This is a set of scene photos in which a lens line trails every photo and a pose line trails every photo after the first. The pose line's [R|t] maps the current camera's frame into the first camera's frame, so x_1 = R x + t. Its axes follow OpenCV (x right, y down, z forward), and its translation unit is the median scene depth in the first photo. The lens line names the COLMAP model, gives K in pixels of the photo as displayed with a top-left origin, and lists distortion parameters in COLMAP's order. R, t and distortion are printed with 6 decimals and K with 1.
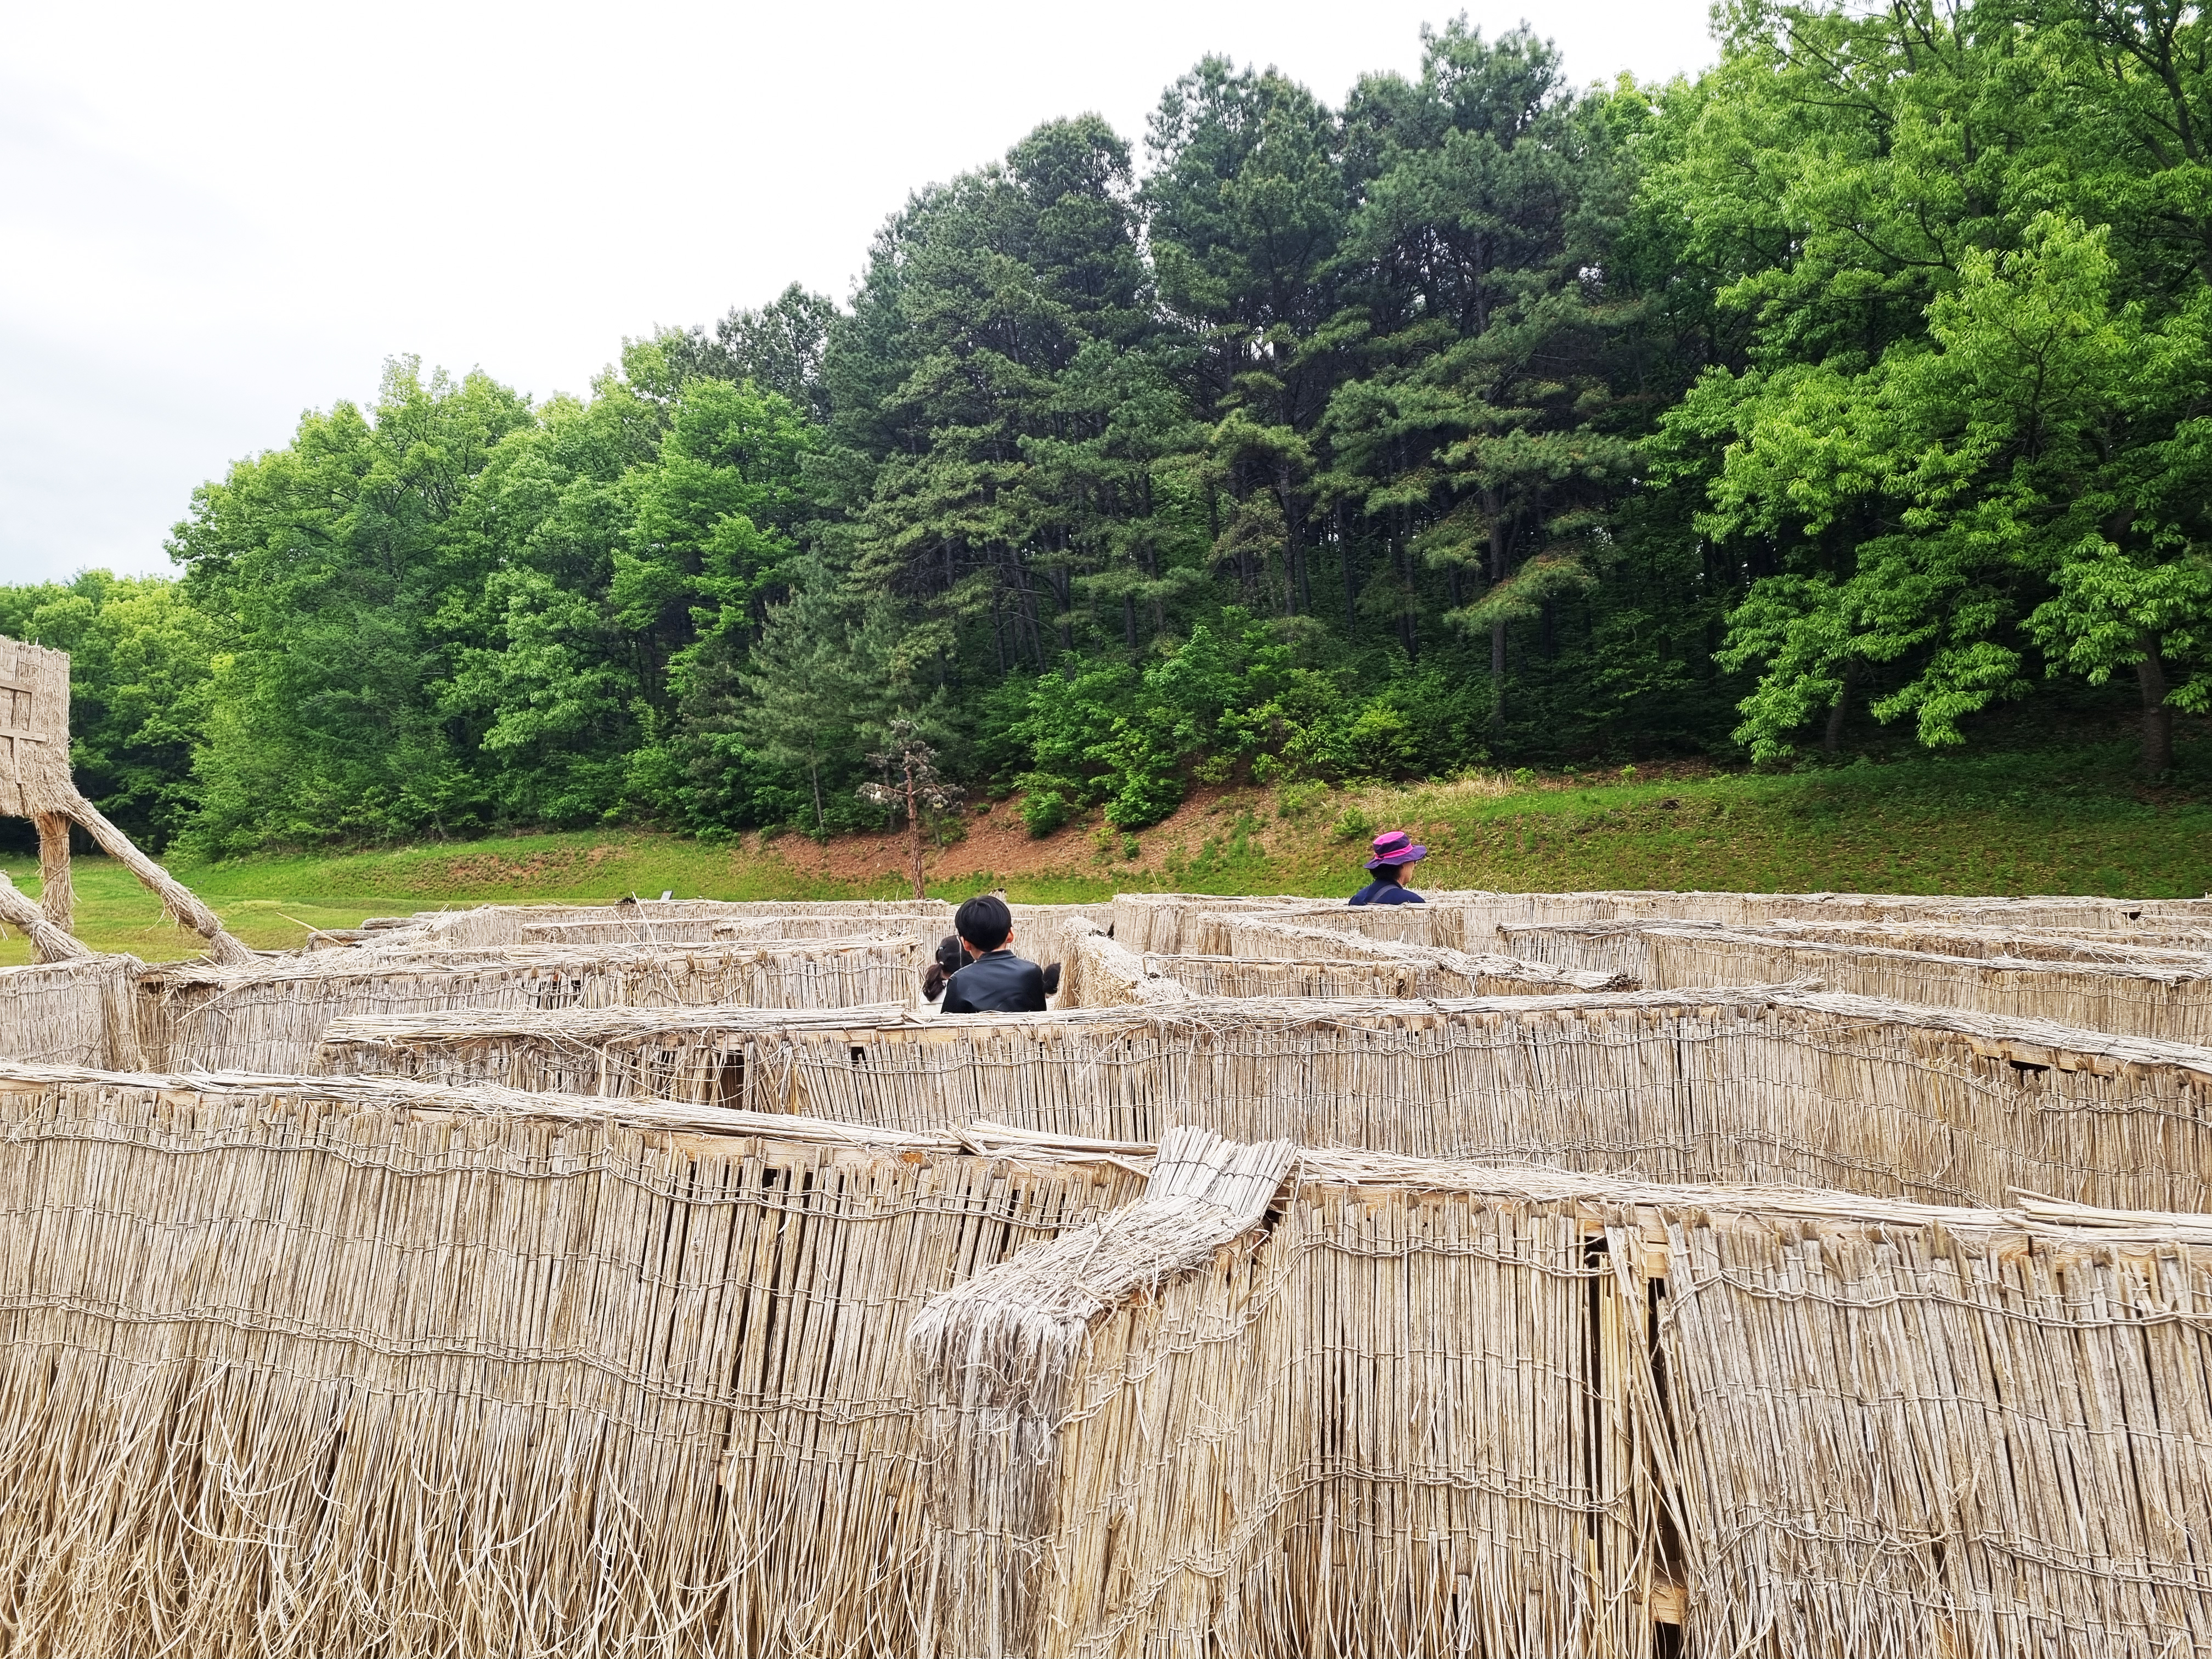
lens RADIAL K [[1657.8, 0, 1106.0], [0, 1657.8, 829.5], [0, 0, 1]] dist [0.076054, -0.067938]
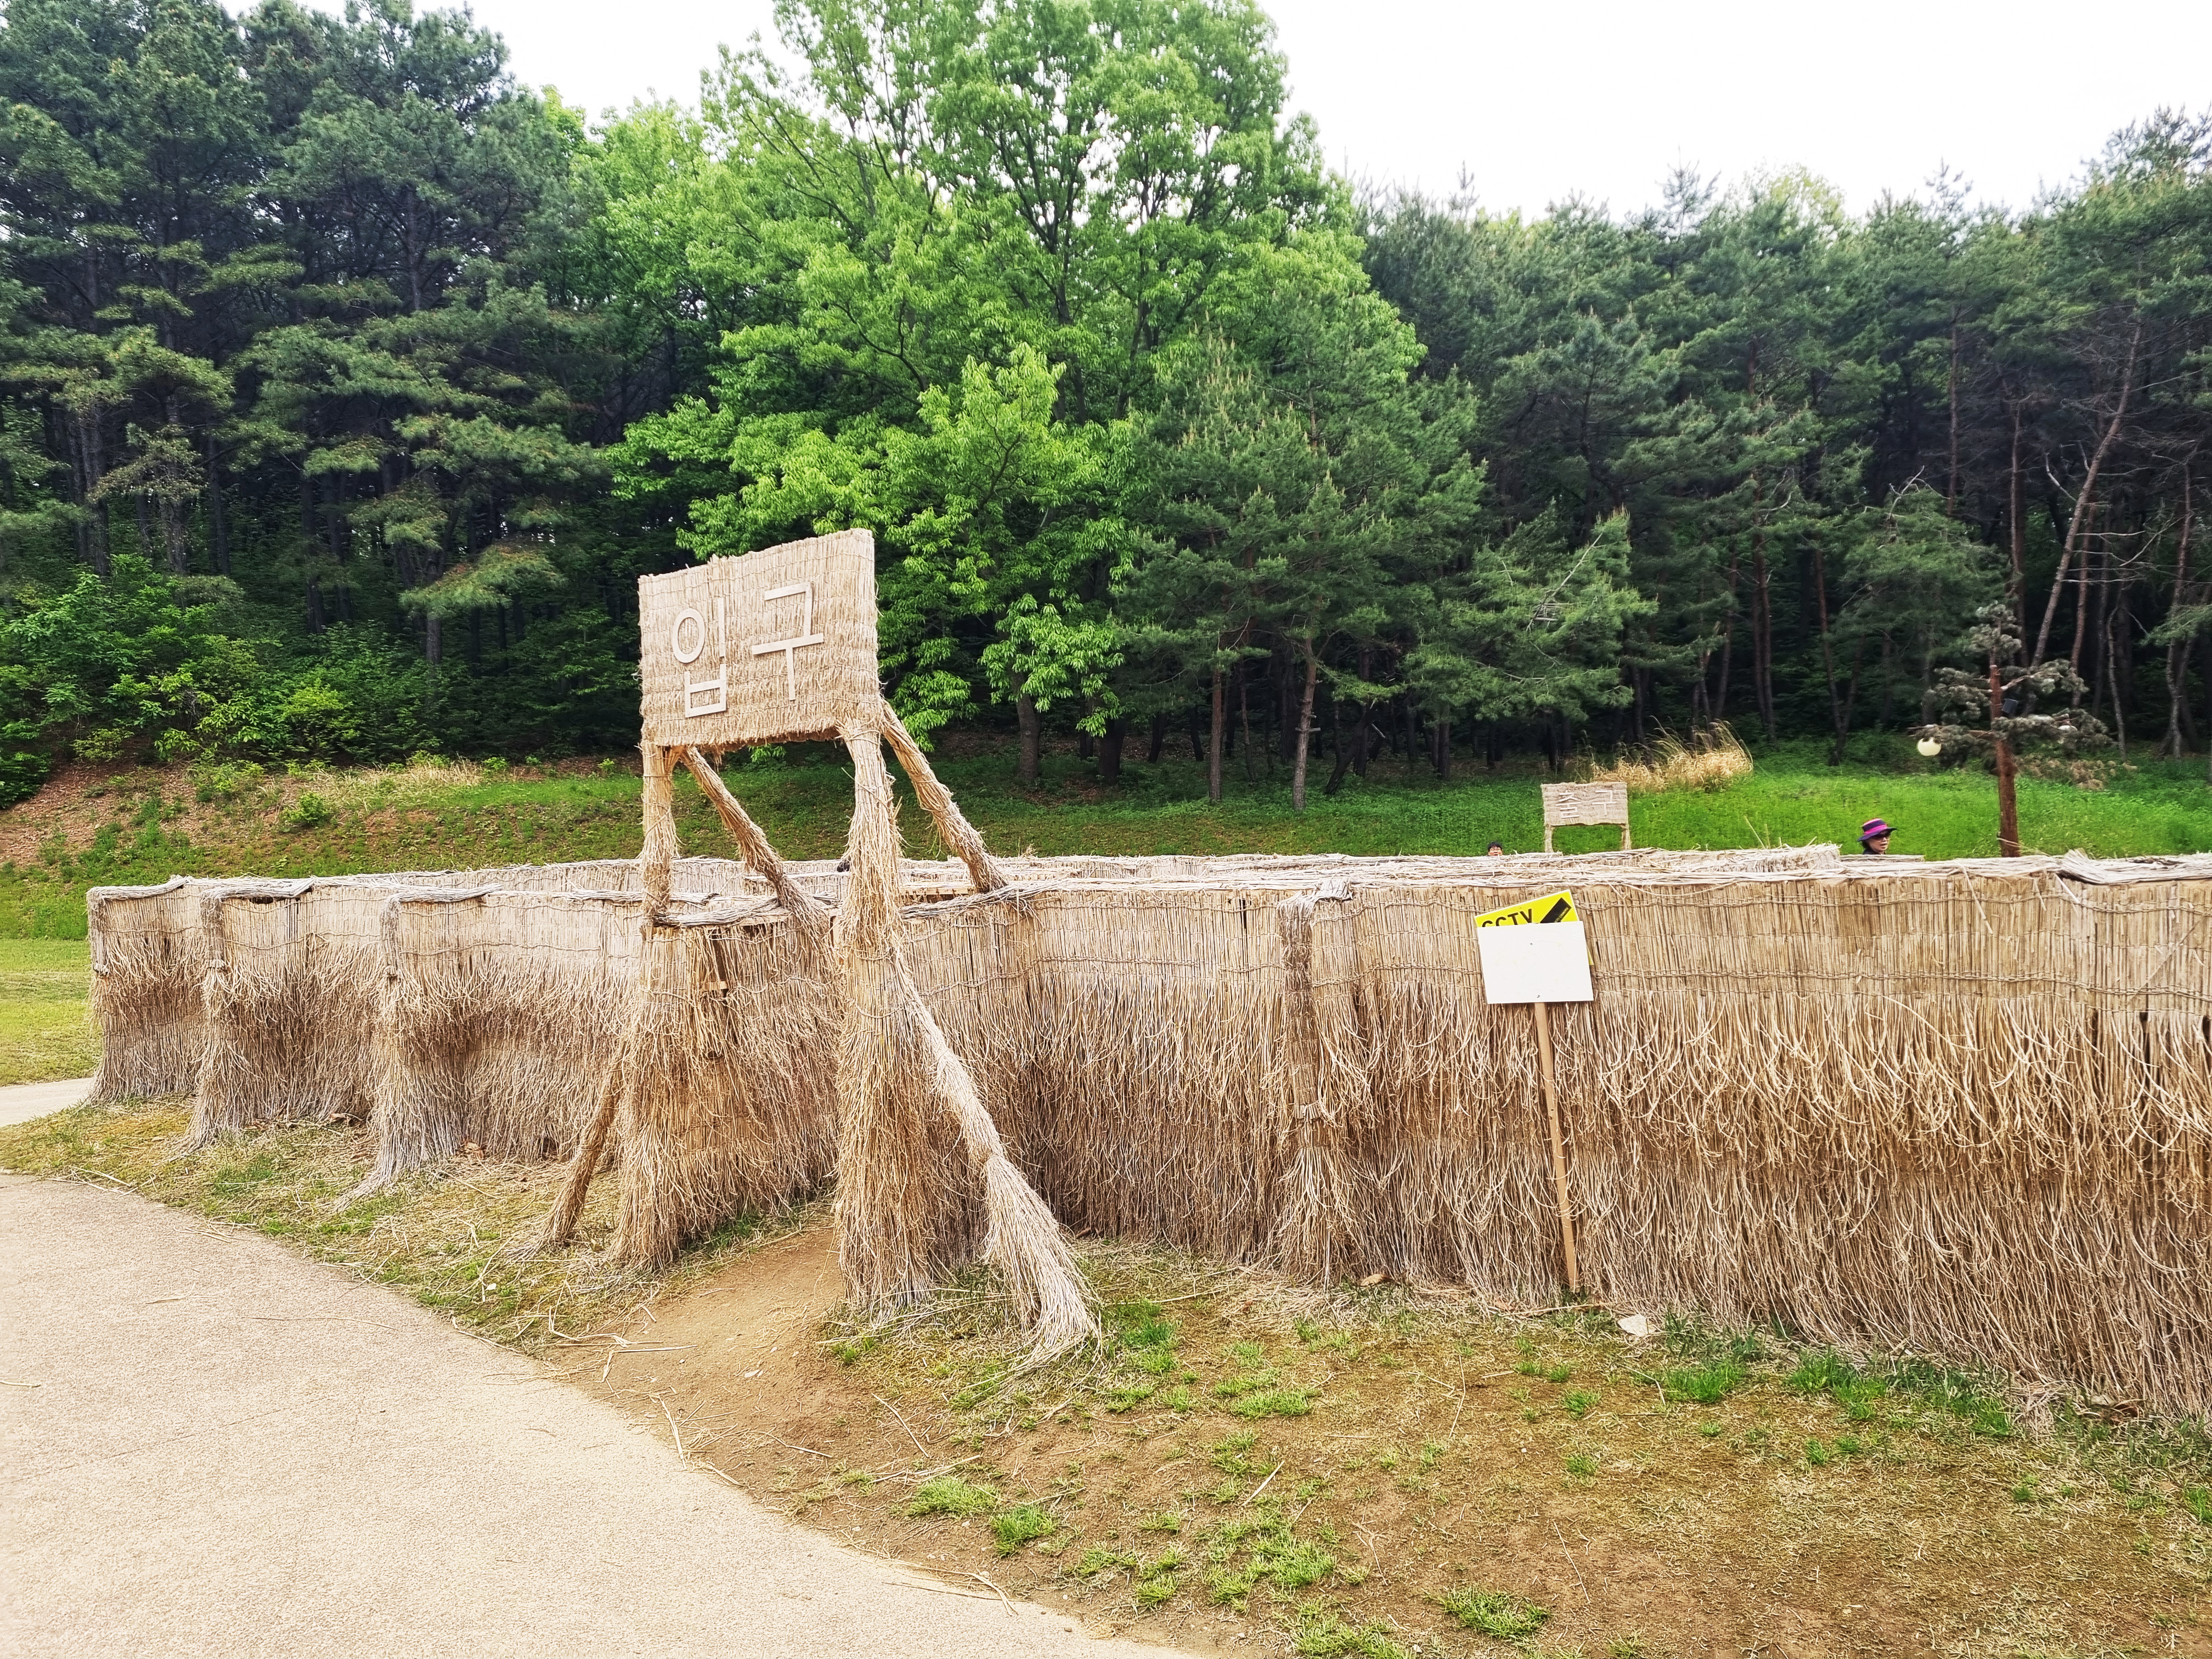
lens RADIAL K [[1657.8, 0, 1106.0], [0, 1657.8, 829.5], [0, 0, 1]] dist [0.076054, -0.067938]
pose [[0.719596, 0.007894, 0.694348, -0.173668], [-0.007963, 0.999963, -0.003116, 0.006246], [-0.694347, -0.003286, 0.719633, 0.023562]]
